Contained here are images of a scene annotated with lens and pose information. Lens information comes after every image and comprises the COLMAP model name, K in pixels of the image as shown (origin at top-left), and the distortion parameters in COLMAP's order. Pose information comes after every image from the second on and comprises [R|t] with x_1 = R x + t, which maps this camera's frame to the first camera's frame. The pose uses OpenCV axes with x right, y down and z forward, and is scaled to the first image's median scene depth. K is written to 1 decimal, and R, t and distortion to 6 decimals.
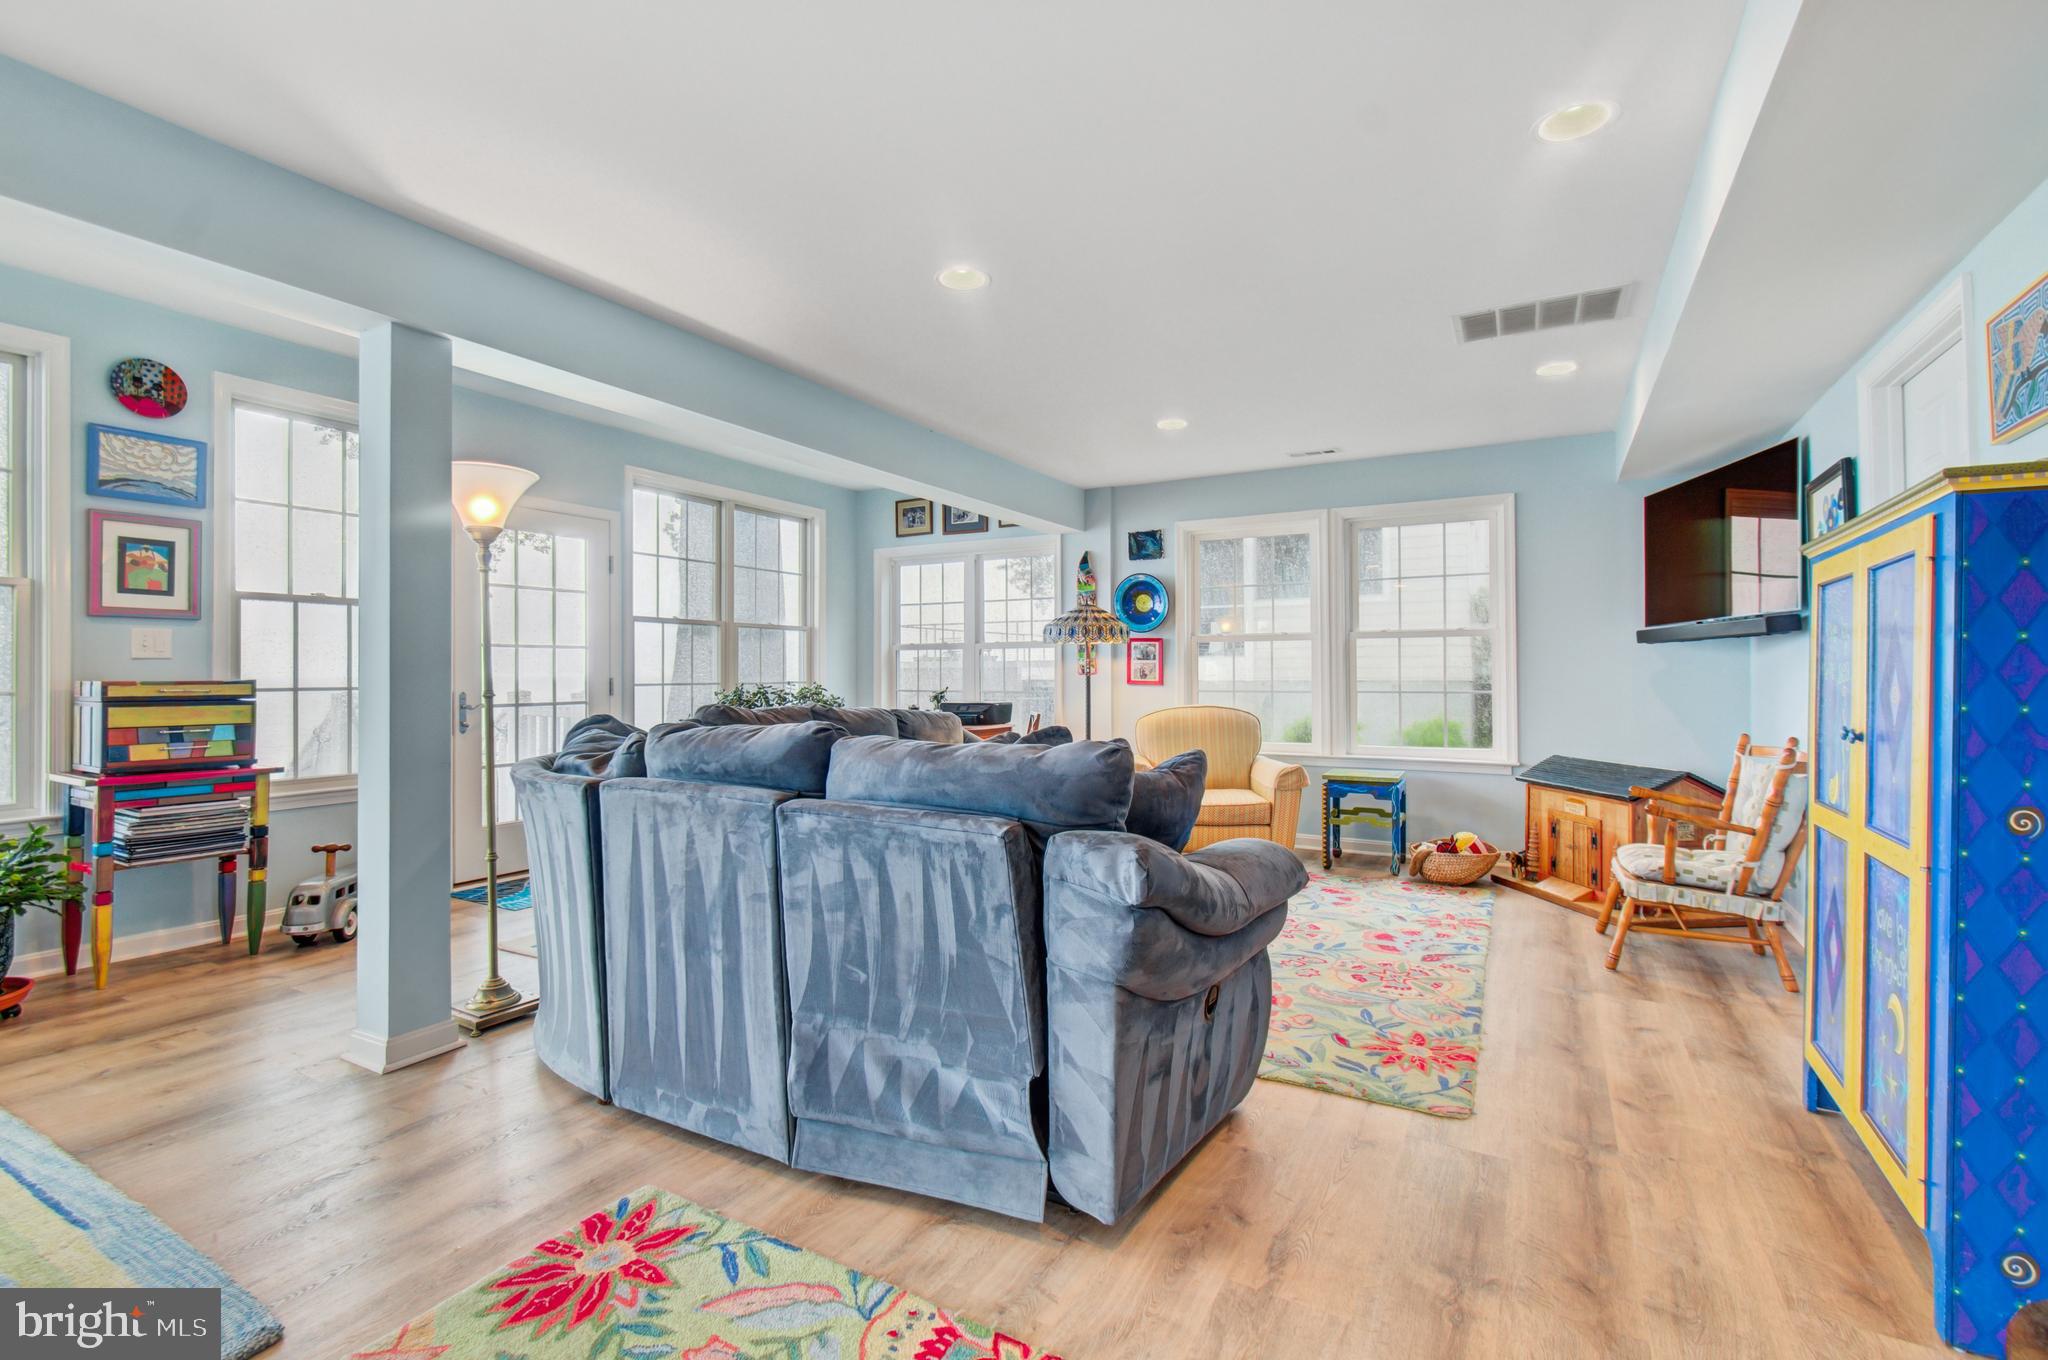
lens RADIAL K [[911.5, 0, 1024.9], [0, 911.5, 671.7], [0, 0, 1]] dist [0.000220, -0.000458]
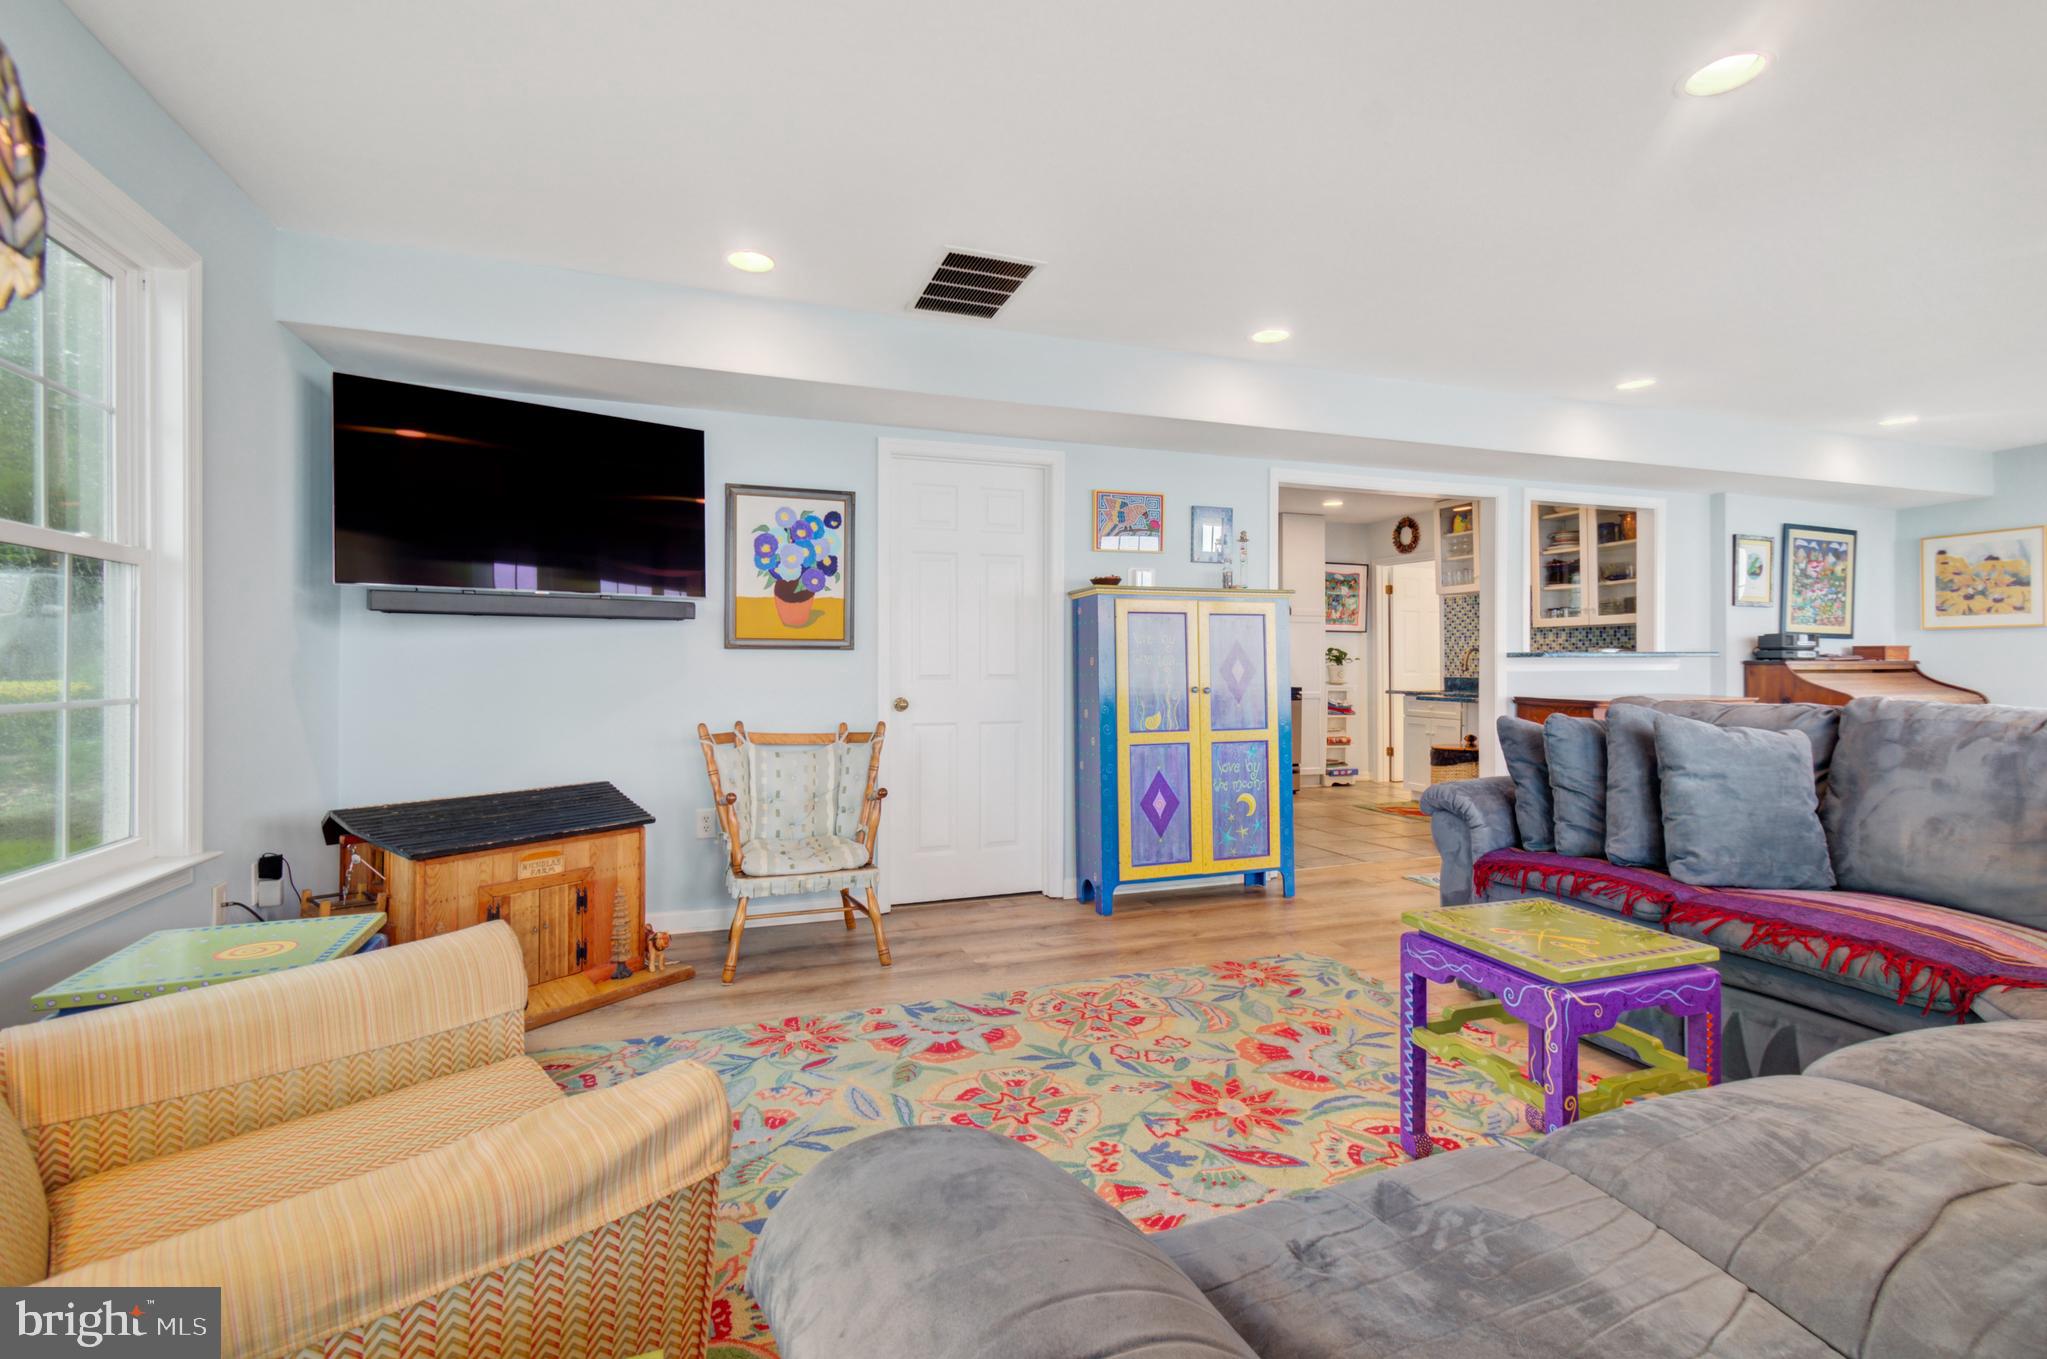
lens RADIAL K [[919.1, 0, 1023.6], [0, 919.1, 665.7], [0, 0, 1]] dist [0.000271, -0.000285]
pose [[-0.753386, 0.003140, 0.657571, -0.130451], [-0.000261, 0.999987, -0.005075, 0.015080], [-0.657578, -0.003995, -0.753375, 1.967706]]
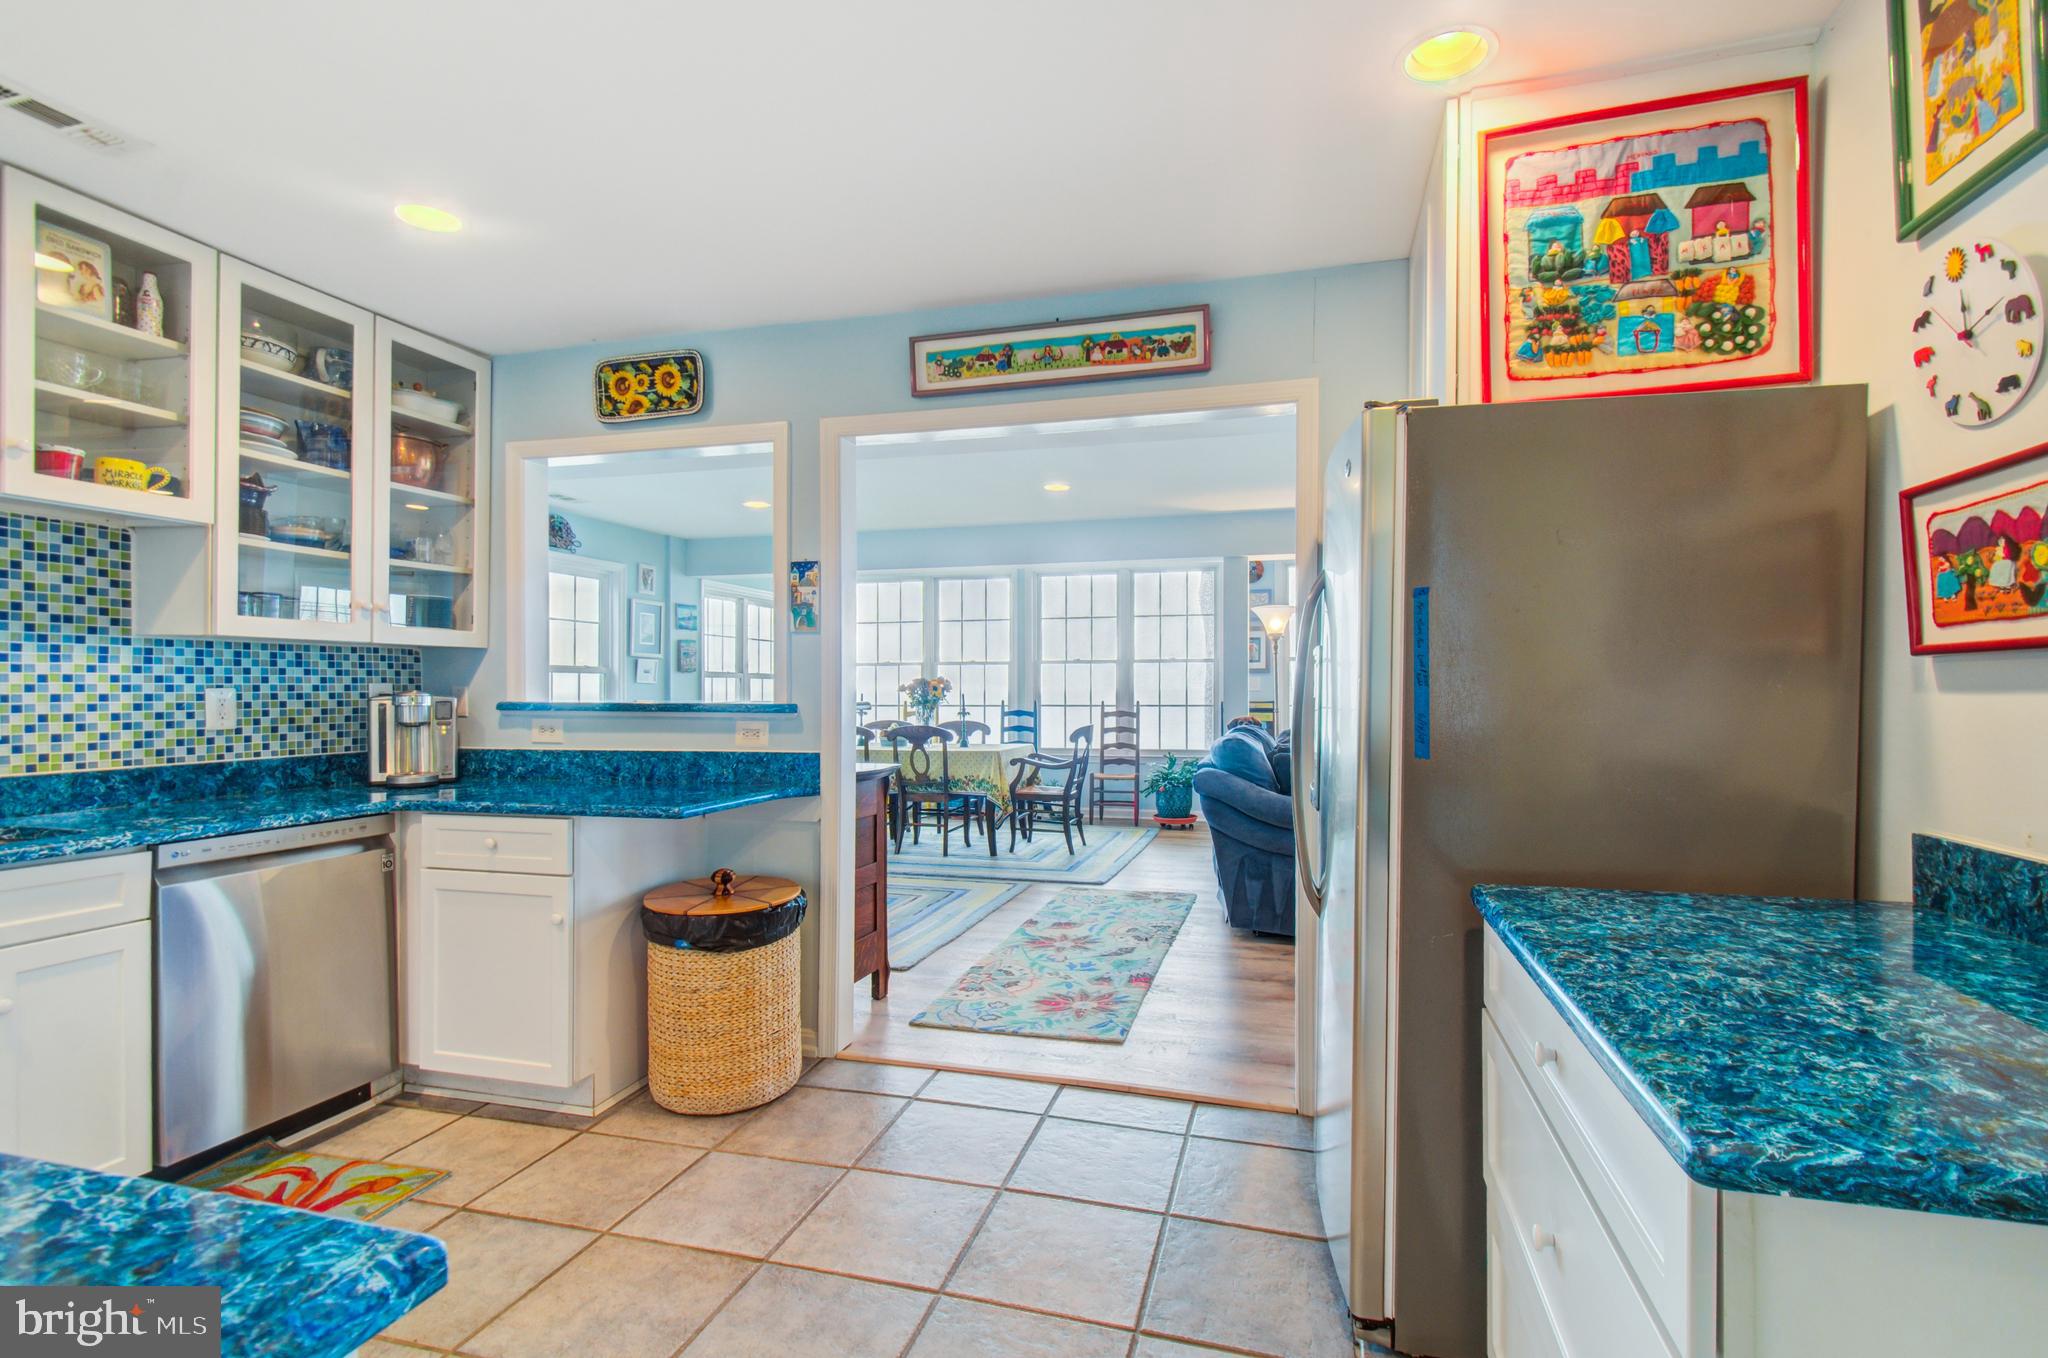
lens RADIAL K [[951.4, 0, 1038.2], [0, 951.4, 691.1], [0, 0, 1]] dist [0.000066, -0.000391]
pose [[0.244550, 0.005410, -0.969622, 1.524906], [0.005172, 0.999963, 0.006884, -0.042155], [0.969623, -0.006698, 0.244513, -0.097654]]
